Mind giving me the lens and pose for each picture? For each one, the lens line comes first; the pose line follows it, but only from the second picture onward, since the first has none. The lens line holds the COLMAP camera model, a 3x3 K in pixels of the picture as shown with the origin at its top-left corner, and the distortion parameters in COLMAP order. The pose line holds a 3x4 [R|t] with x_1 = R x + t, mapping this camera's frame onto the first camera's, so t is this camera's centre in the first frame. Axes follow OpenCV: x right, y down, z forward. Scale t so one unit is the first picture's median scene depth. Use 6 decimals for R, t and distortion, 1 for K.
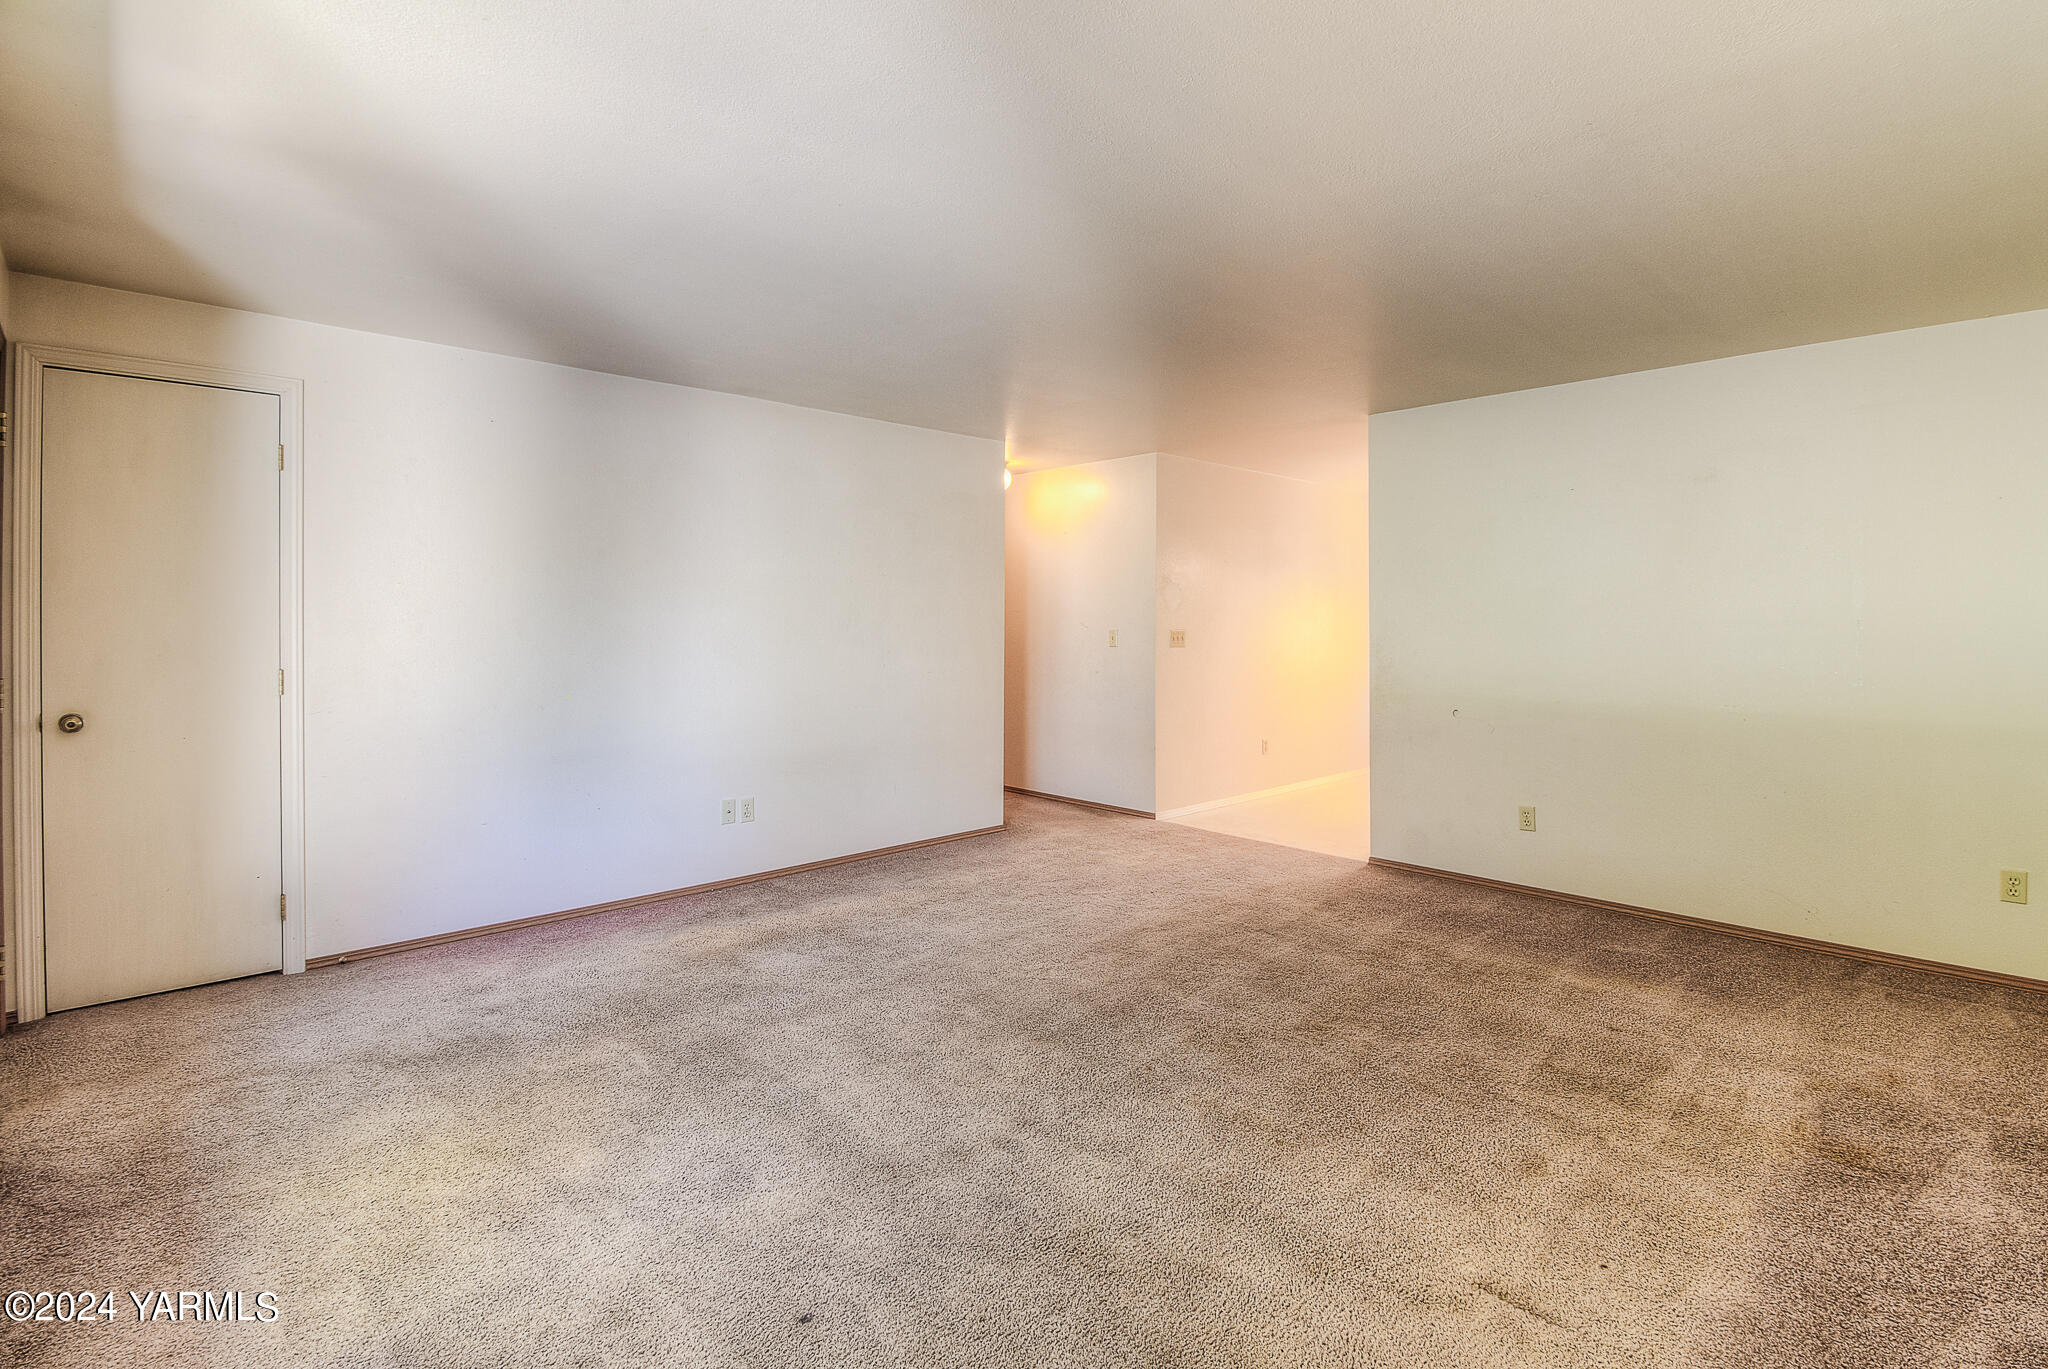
lens RADIAL K [[955.8, 0, 1048.6], [0, 955.8, 624.3], [0, 0, 1]] dist [0.000178, -0.010657]
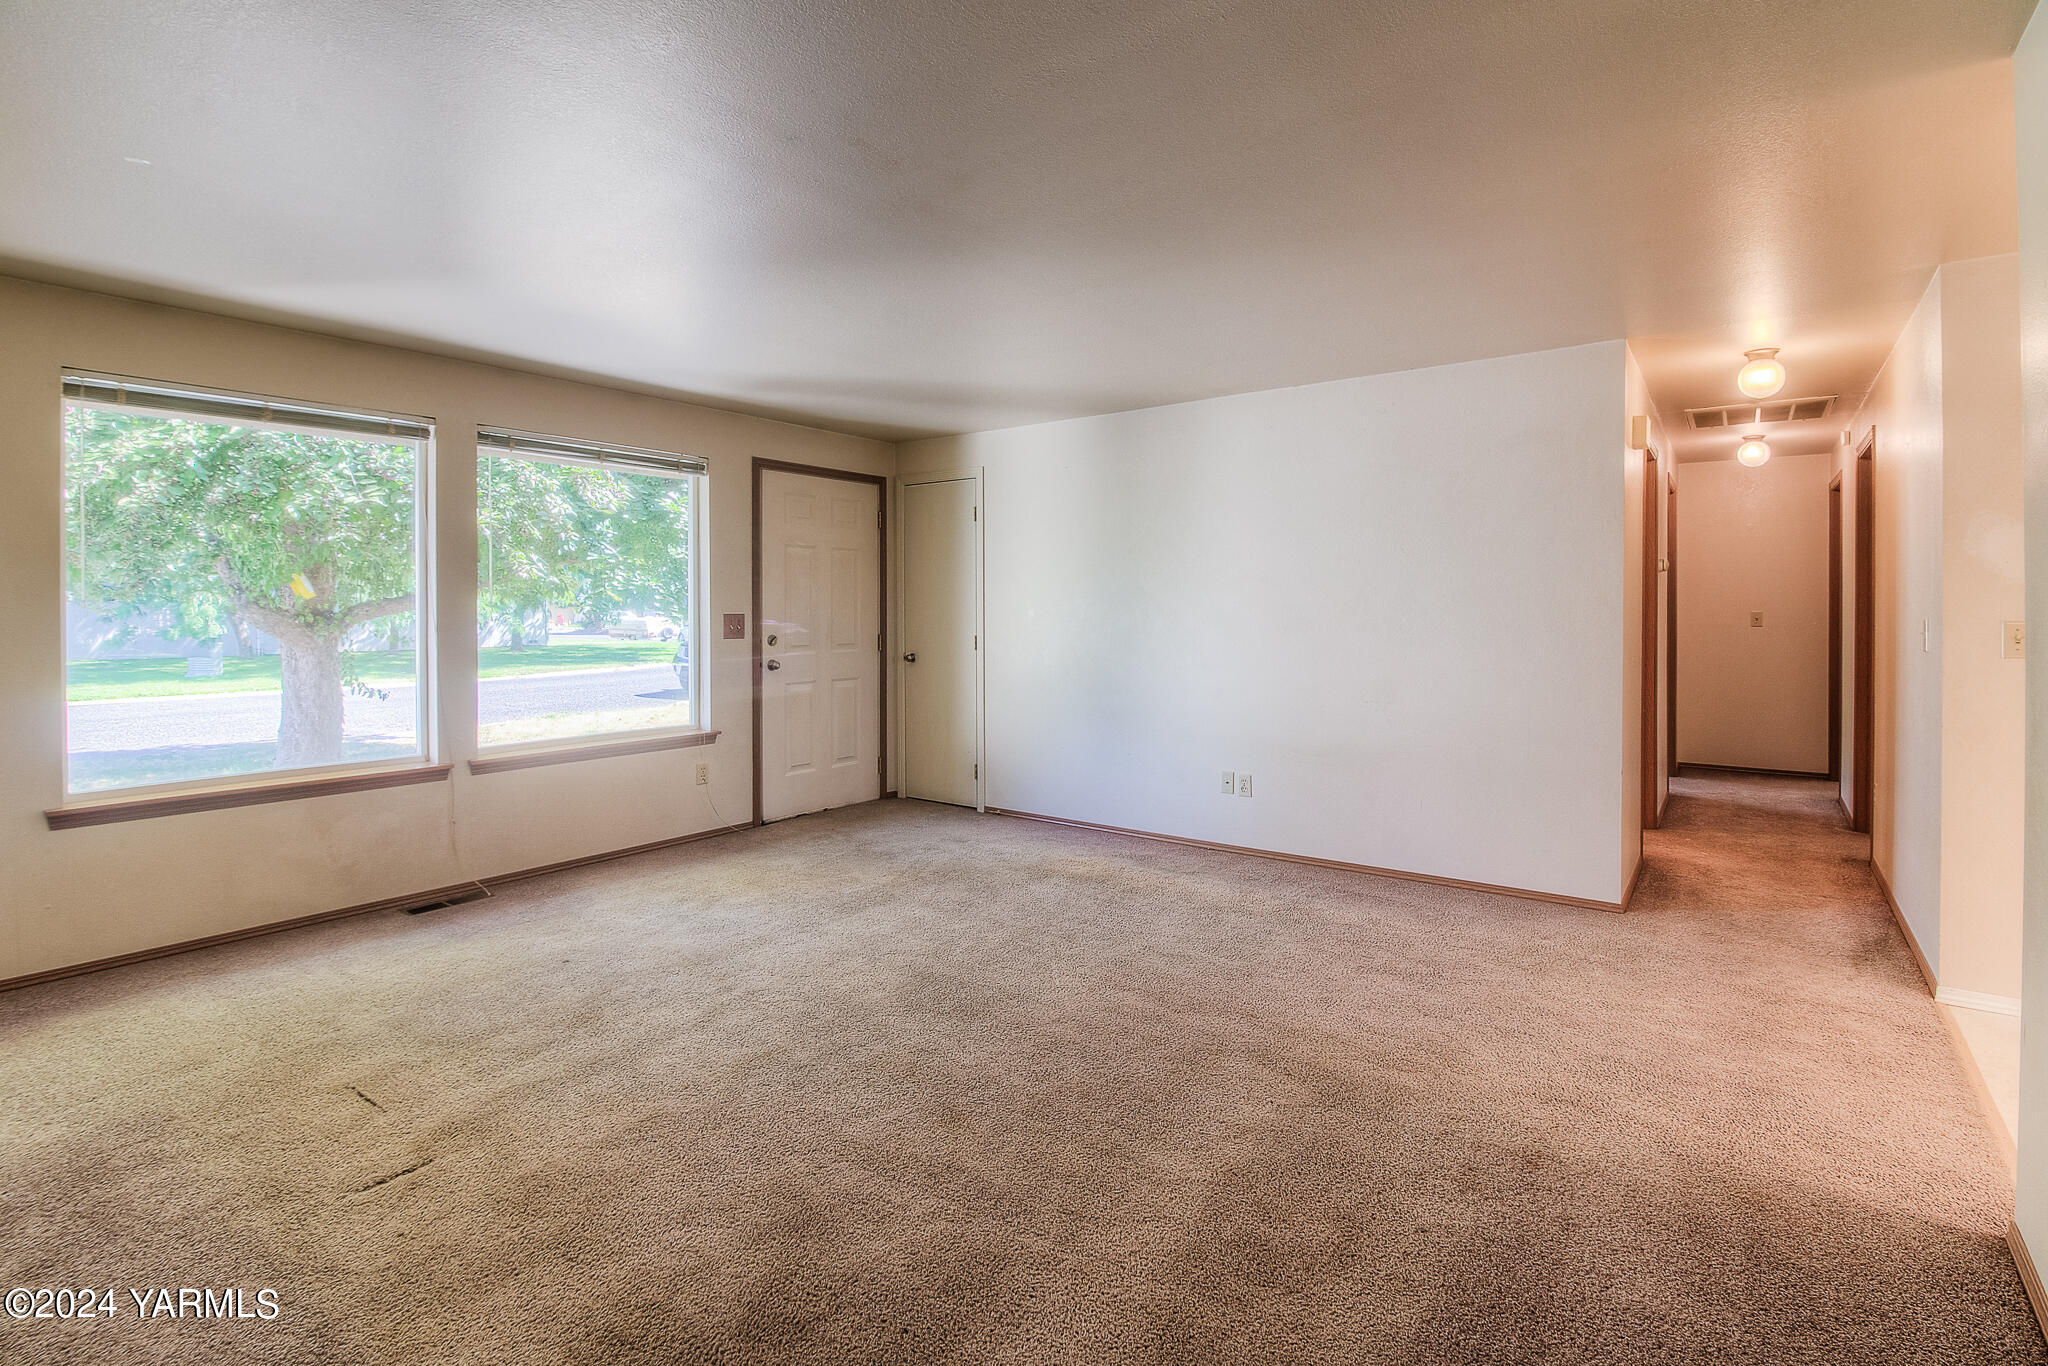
lens RADIAL K [[955.8, 0, 1048.6], [0, 955.8, 622.8], [0, 0, 1]] dist [0.000178, -0.010657]
pose [[0.183347, 0.018171, -0.982880, 0.916290], [0.002668, 0.999816, 0.018982, -0.008773], [0.983045, -0.006103, 0.183265, 0.793980]]
